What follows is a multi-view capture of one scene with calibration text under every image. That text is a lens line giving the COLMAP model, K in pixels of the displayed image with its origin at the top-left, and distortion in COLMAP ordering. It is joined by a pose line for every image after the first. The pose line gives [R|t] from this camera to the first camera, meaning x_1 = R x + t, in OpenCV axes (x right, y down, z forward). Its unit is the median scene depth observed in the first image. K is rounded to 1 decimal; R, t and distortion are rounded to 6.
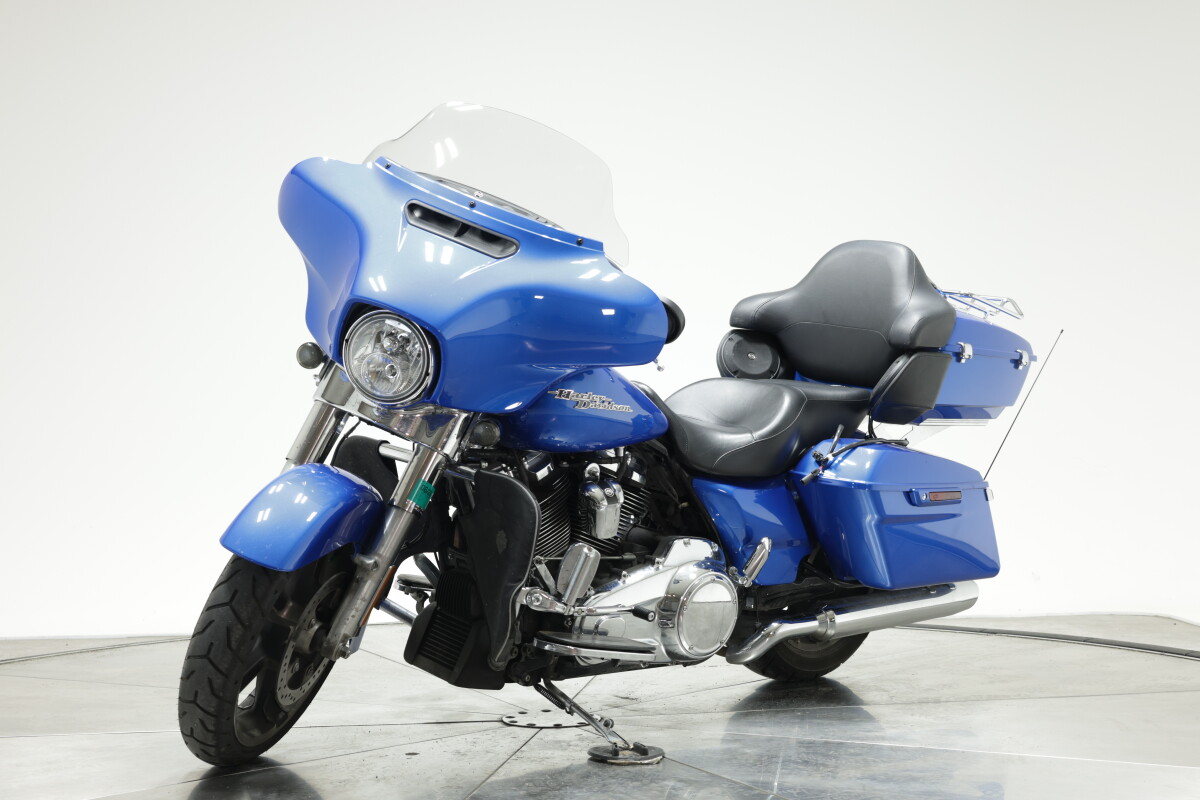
lens RADIAL K [[1657.5, 0, 564.9], [0, 1657.5, 403.2], [0, 0, 1]] dist [-0.030073, 0.037111]
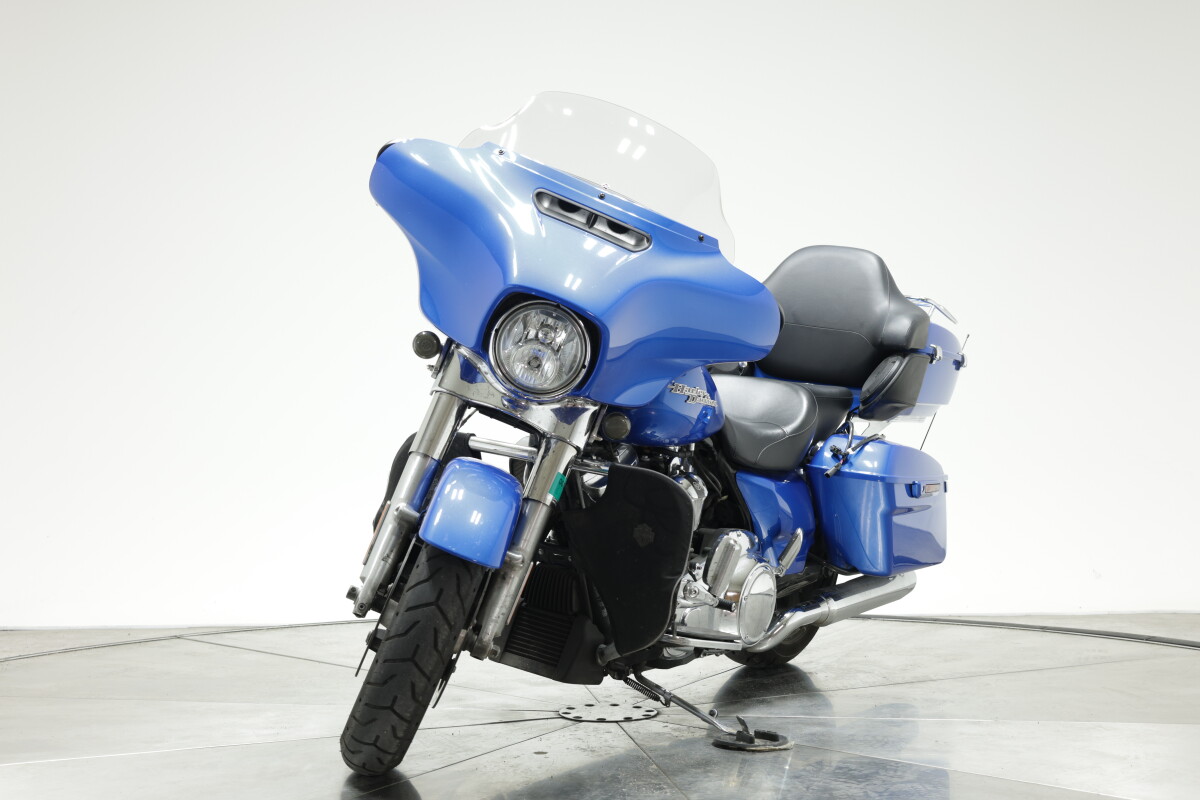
lens RADIAL K [[1657.5, 0, 564.9], [0, 1657.5, 403.2], [0, 0, 1]] dist [-0.030073, 0.037111]
pose [[0.956383, 0.009033, 0.291977, -0.346691], [-0.009173, 0.999958, -0.000889, 0.004889], [-0.291973, -0.001828, 0.956425, 0.053451]]
